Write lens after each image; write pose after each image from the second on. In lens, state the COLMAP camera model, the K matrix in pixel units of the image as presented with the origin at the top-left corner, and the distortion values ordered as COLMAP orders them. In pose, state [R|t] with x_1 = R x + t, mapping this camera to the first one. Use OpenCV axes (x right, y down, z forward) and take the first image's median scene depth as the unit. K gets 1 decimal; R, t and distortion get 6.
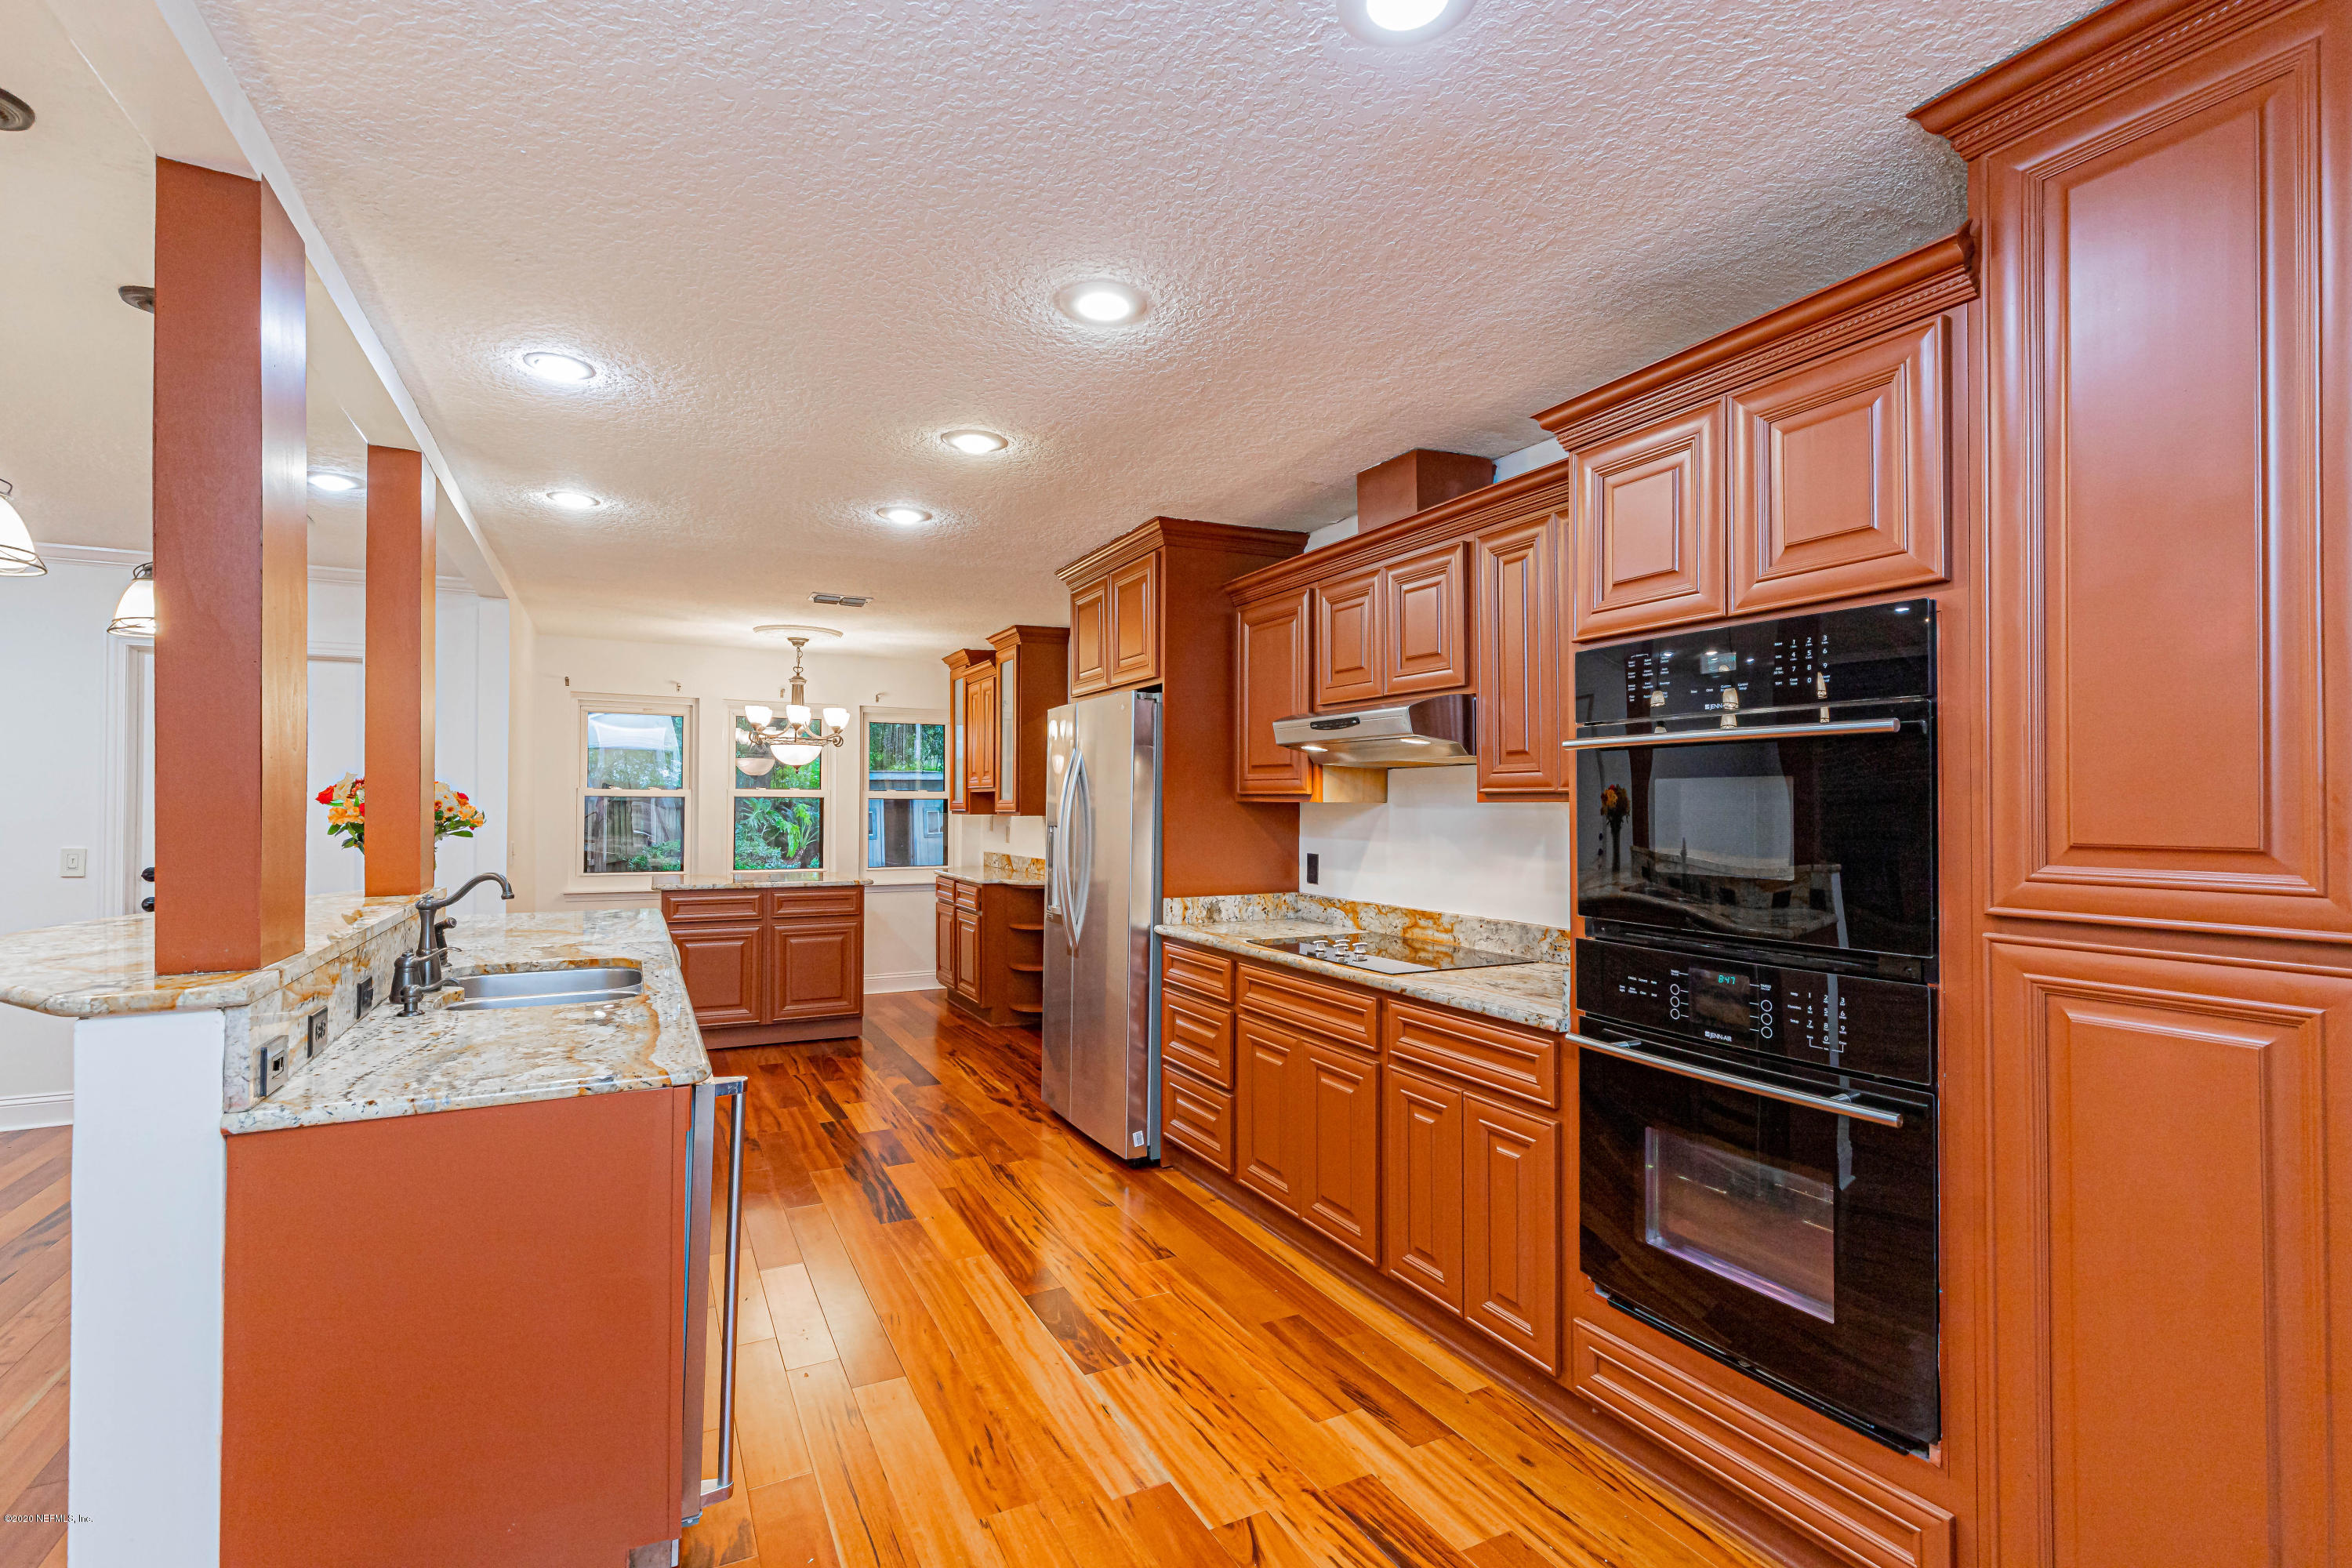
lens RADIAL K [[1063.0, 0, 1165.6], [0, 1063.0, 790.1], [0, 0, 1]] dist [0.008907, -0.000469]
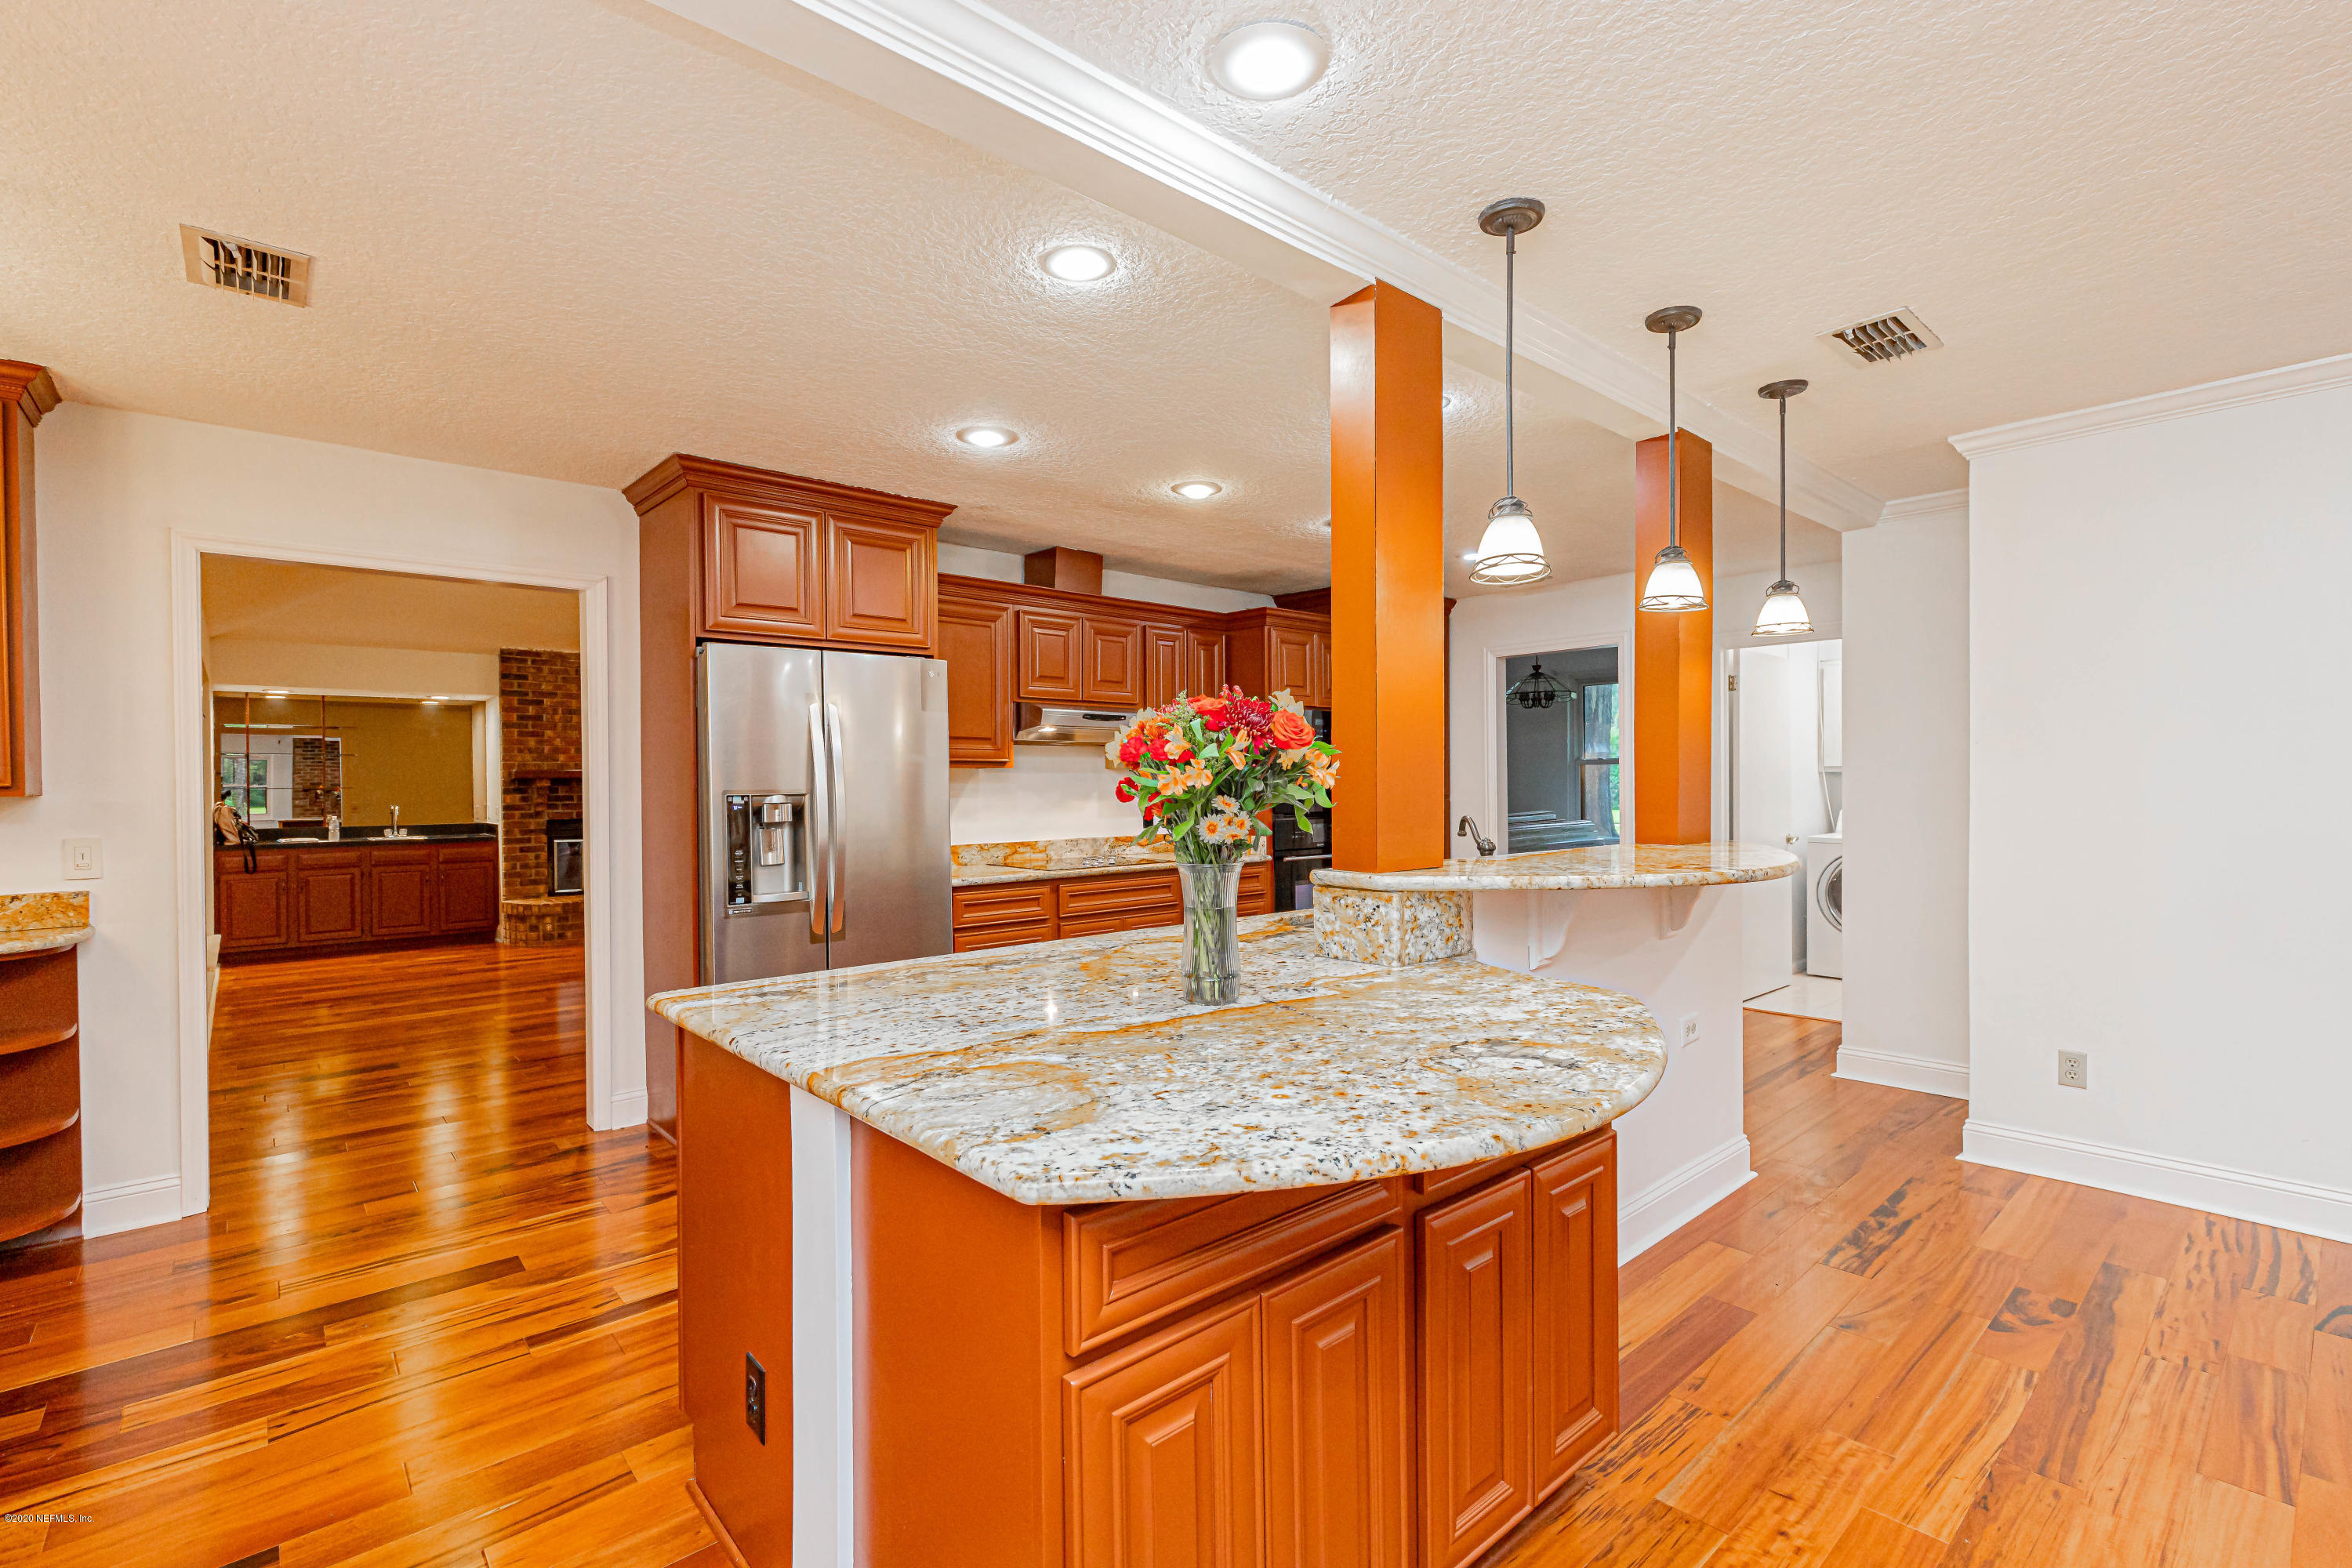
lens RADIAL K [[1050.0, 0, 1172.8], [0, 1050.0, 785.1], [0, 0, 1]] dist [0.009505, -0.001112]
pose [[-0.246883, -0.004125, 0.969037, -1.225281], [-0.004047, 0.999987, 0.003226, 0.029072], [-0.969037, -0.003125, -0.246896, 1.157629]]
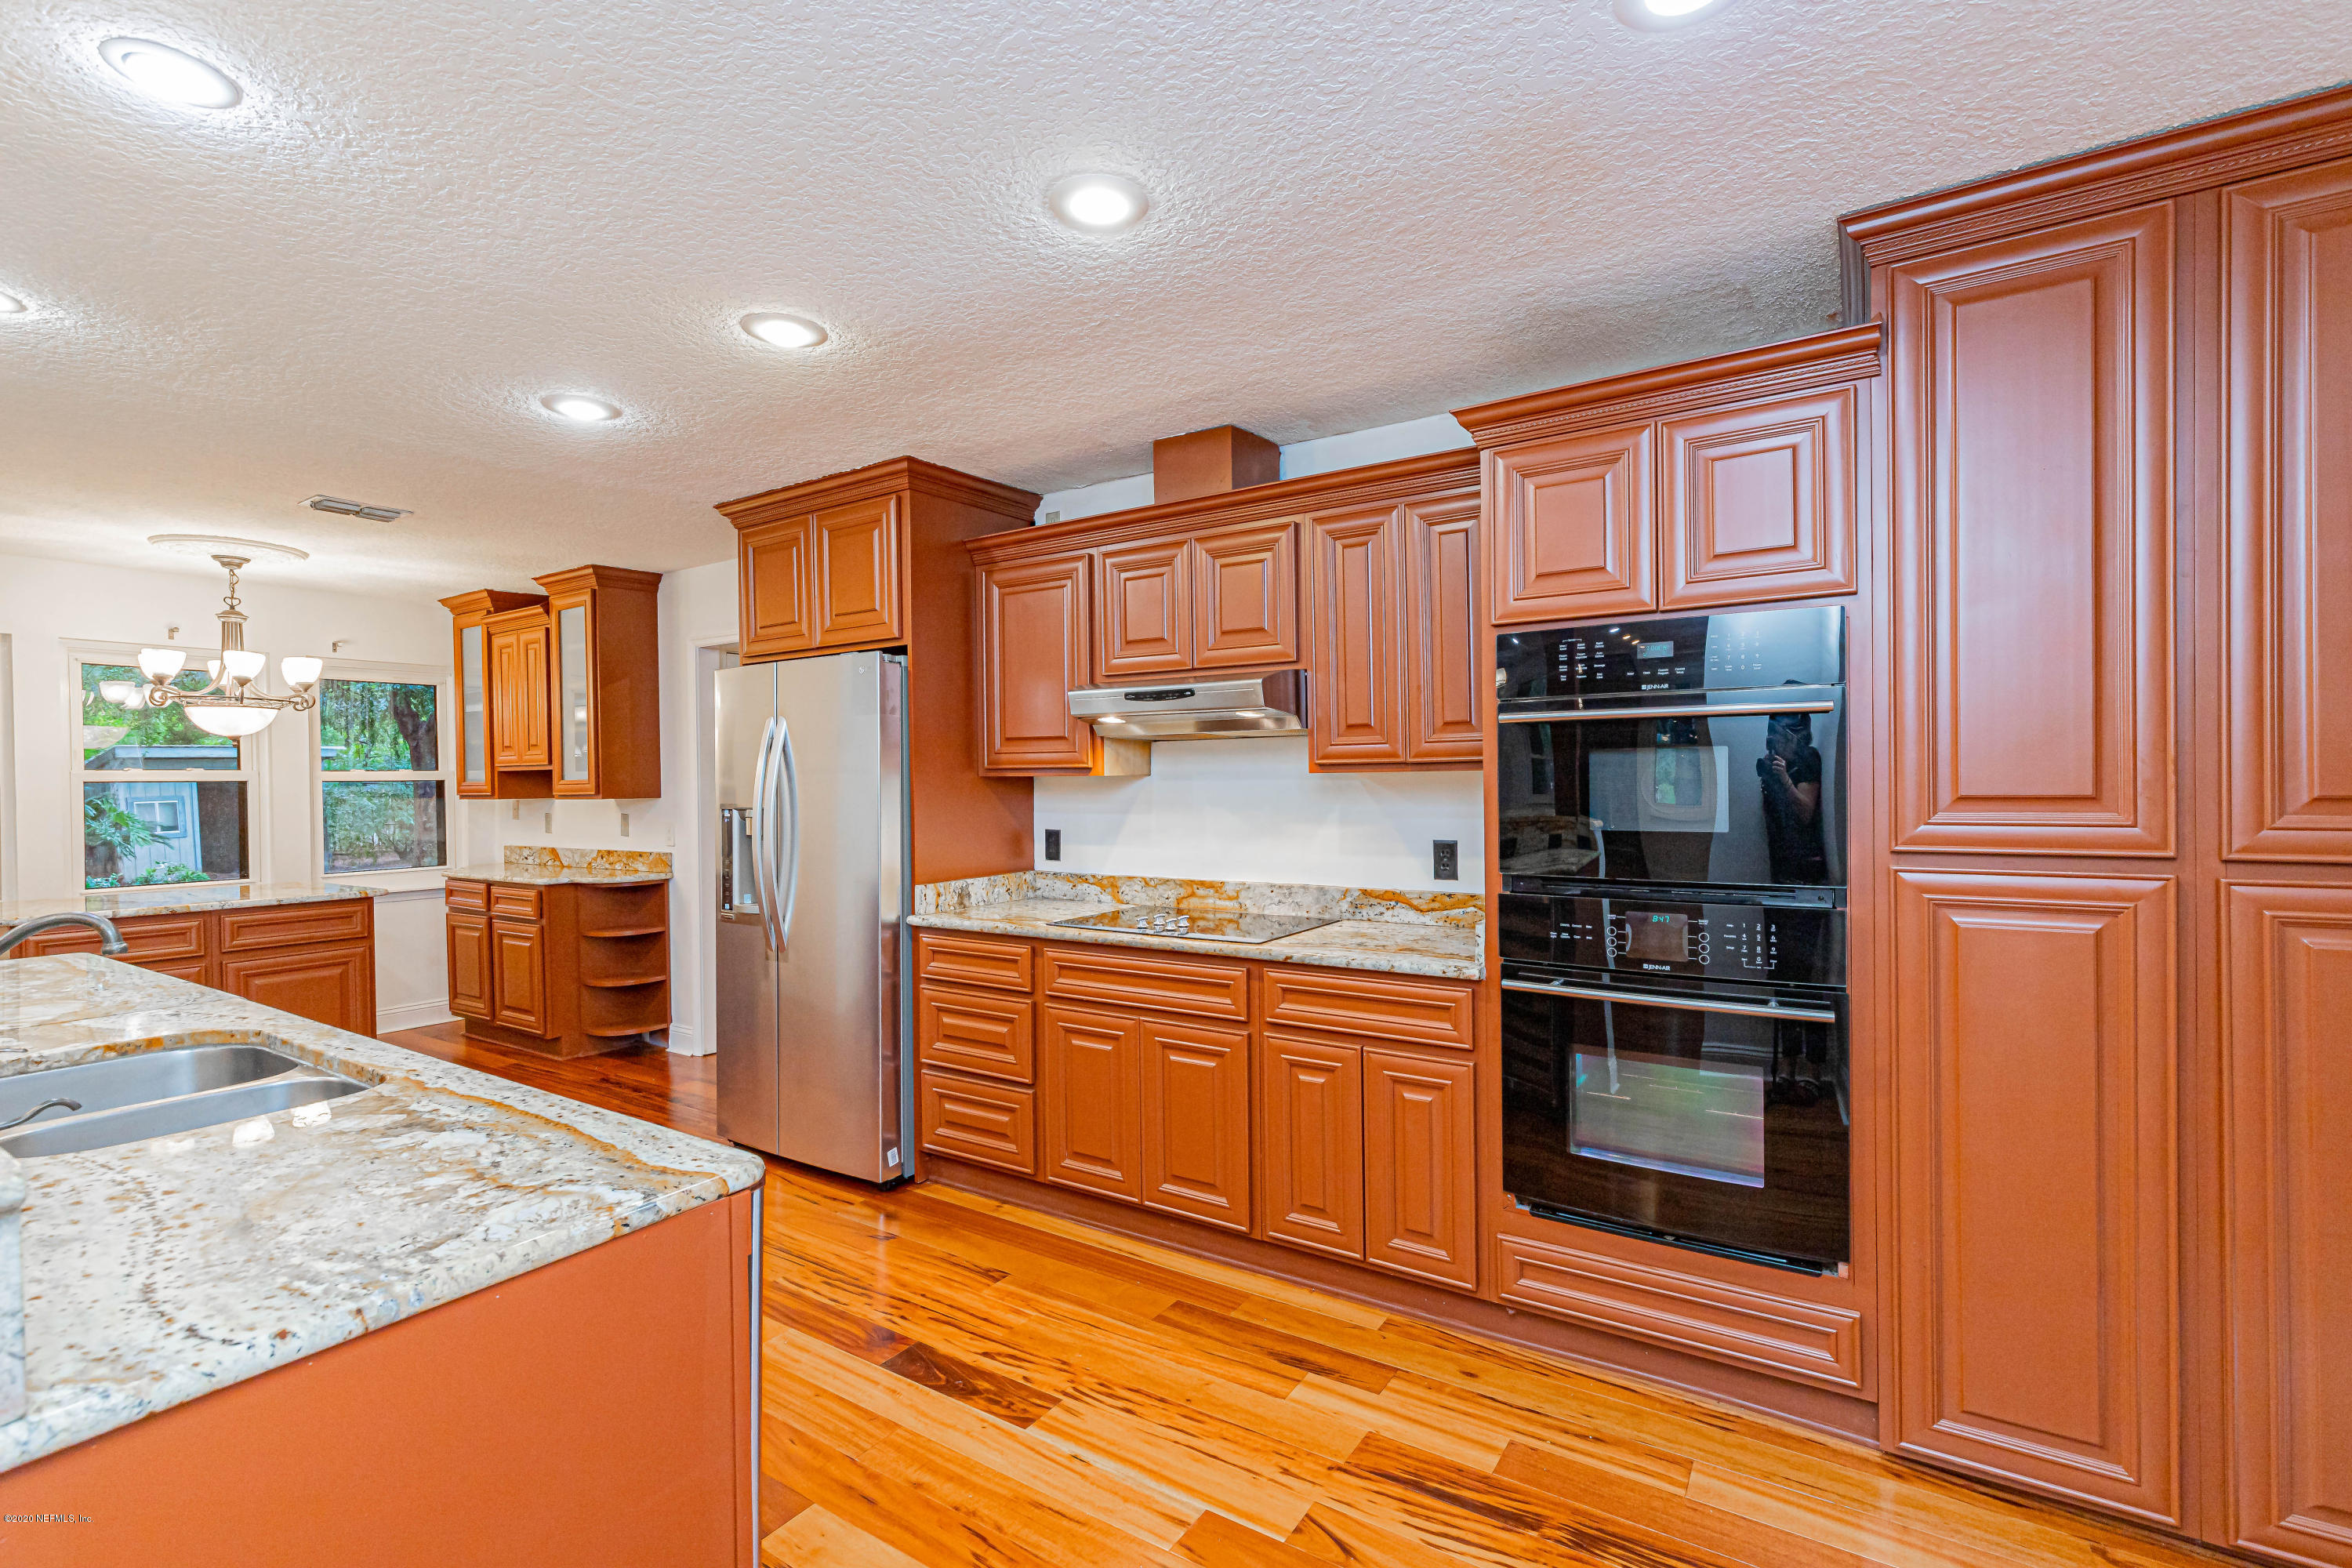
lens RADIAL K [[1050.0, 0, 1172.8], [0, 1050.0, 785.1], [0, 0, 1]] dist [0.009505, -0.001112]
pose [[0.869178, -0.017691, 0.494183, -0.279323], [0.008401, 0.999744, 0.021013, 0.000386], [-0.494428, -0.014112, 0.869104, 0.137979]]
